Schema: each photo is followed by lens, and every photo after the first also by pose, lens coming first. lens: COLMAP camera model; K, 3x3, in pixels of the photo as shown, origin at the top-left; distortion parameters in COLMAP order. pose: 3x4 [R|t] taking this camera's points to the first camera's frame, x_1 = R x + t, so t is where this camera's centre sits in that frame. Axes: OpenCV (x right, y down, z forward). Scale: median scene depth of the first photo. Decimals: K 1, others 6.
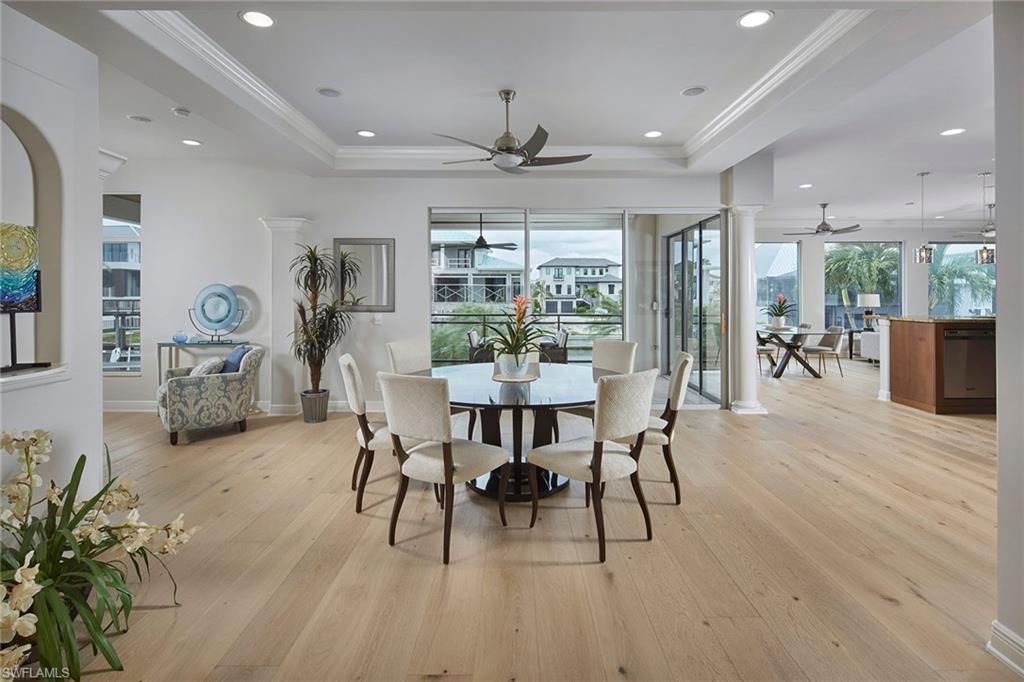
lens RADIAL K [[489.6, 0, 521.0], [0, 489.6, 287.0], [0, 0, 1]] dist [-0.000437, -0.000887]
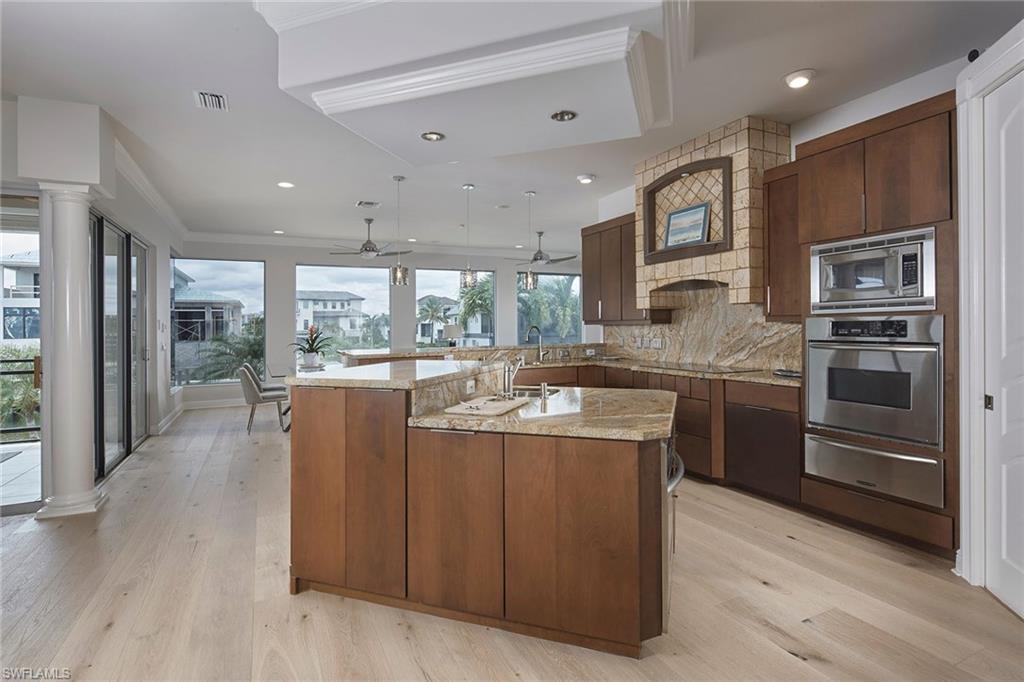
lens RADIAL K [[489.6, 0, 510.7], [0, 489.6, 317.4], [0, 0, 1]] dist [-0.000437, -0.000887]
pose [[0.900294, -0.003858, 0.435264, 0.074852], [0.007704, 0.999945, -0.007073, 0.001453], [-0.435213, 0.009721, 0.900275, 0.020194]]
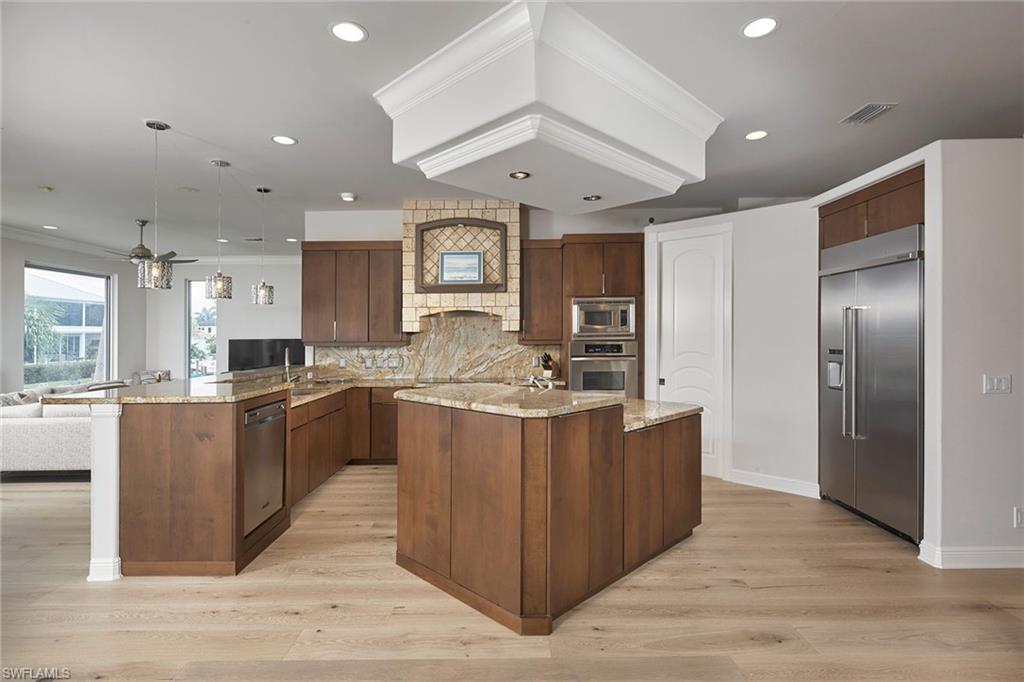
lens RADIAL K [[489.6, 0, 503.0], [0, 489.6, 336.9], [0, 0, 1]] dist [-0.000437, -0.000887]
pose [[0.020937, -0.000290, 0.999781, 0.033911], [-0.004038, 0.999992, 0.000375, 0.000291], [-0.999773, -0.004045, 0.020936, 0.072147]]
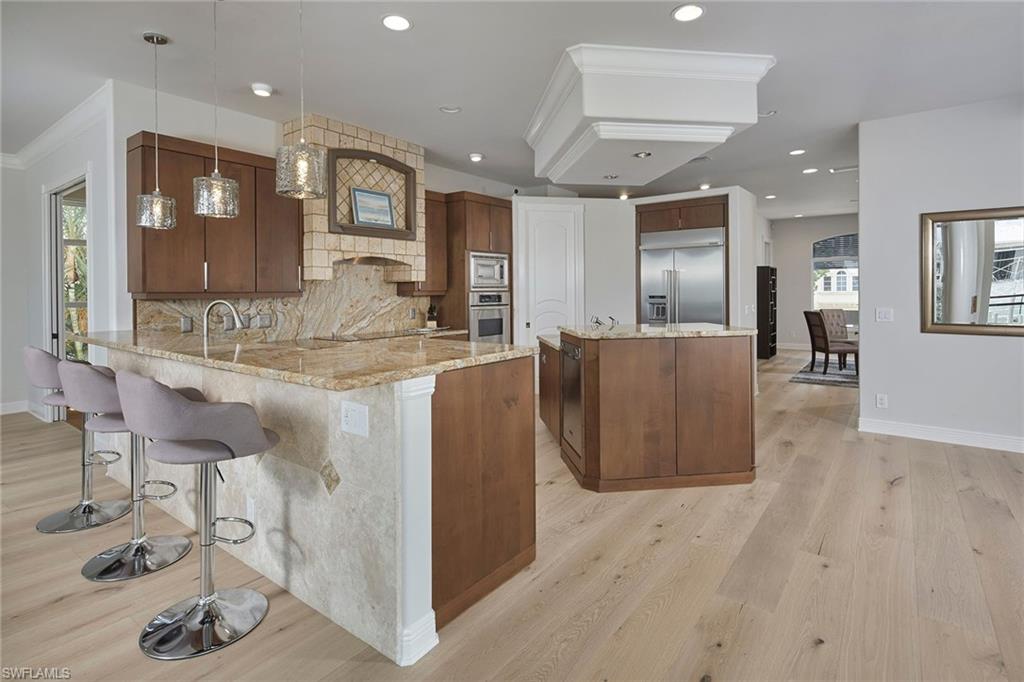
lens RADIAL K [[489.6, 0, 506.0], [0, 489.6, 296.7], [0, 0, 1]] dist [-0.000437, -0.000887]
pose [[-0.764315, 0.000090, 0.644843, 0.059713], [0.000295, 1.000000, 0.000210, 0.002232], [-0.644843, 0.000350, -0.764315, 0.138789]]
